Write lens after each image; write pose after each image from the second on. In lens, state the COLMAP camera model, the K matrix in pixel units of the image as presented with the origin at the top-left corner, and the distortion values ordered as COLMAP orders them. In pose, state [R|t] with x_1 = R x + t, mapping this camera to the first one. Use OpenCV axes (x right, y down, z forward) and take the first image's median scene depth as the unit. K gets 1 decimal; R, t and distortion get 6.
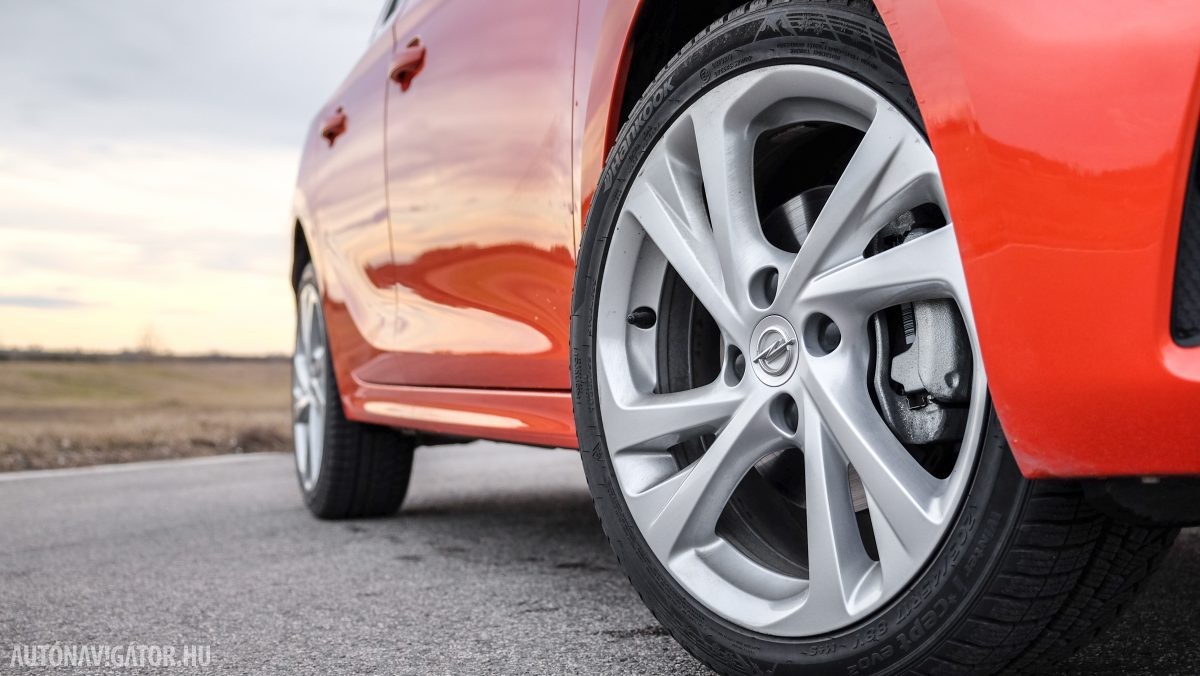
lens RADIAL K [[1719.7, 0, 600.0], [0, 1719.7, 338.0], [0, 0, 1]] dist [-0.004967, -0.027685]
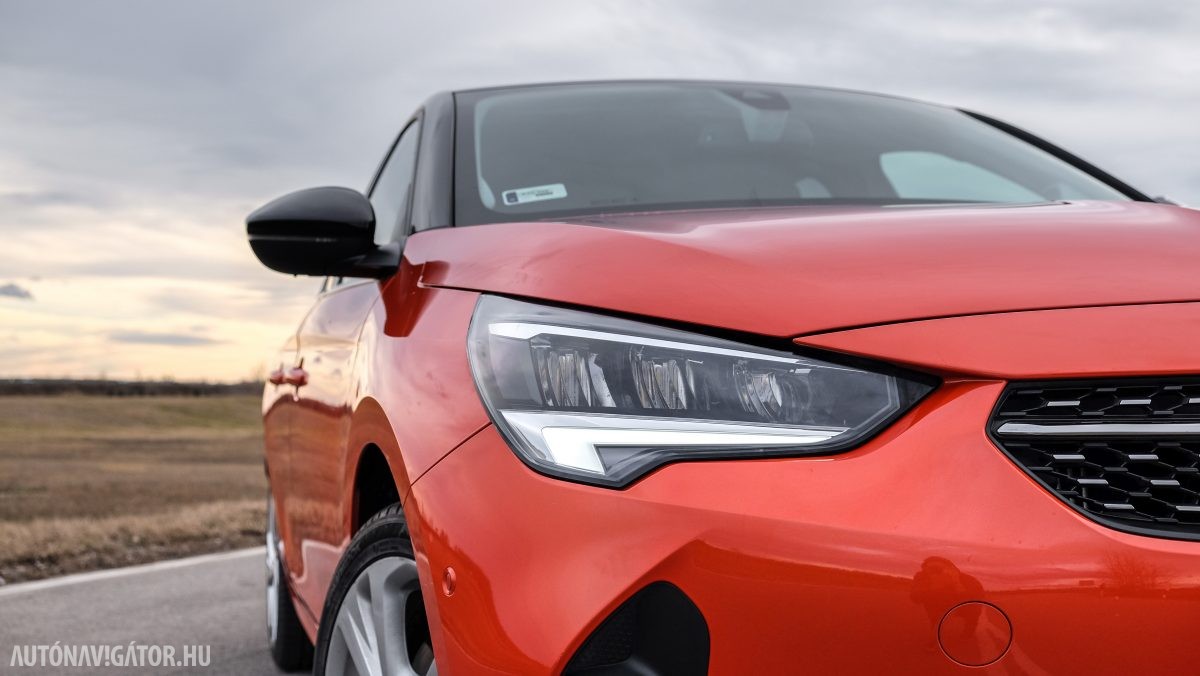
lens RADIAL K [[1471.9, 0, 600.0], [0, 1471.9, 338.0], [0, 0, 1]] dist [0.005619, 0.044682]
pose [[0.999448, -0.005055, -0.032834, 0.166998], [0.004386, 0.999782, -0.020397, -0.173939], [0.032930, 0.020241, 0.999253, -0.139025]]
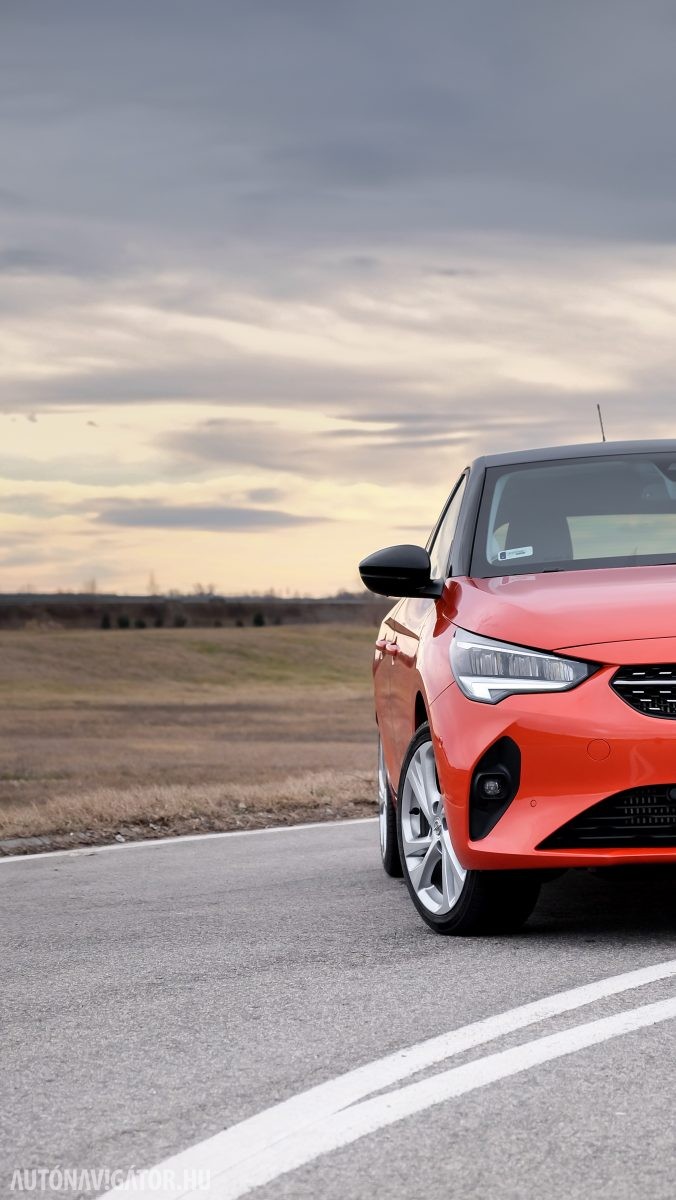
lens RADIAL K [[2941.3, 0, 338.0], [0, 2941.3, 600.0], [0, 0, 1]] dist [0.011047, -0.092085]
pose [[0.963078, -0.016055, -0.268744, 0.782953], [0.019466, 0.999760, 0.010033, -0.265834], [0.268519, -0.014894, 0.963159, -2.429122]]
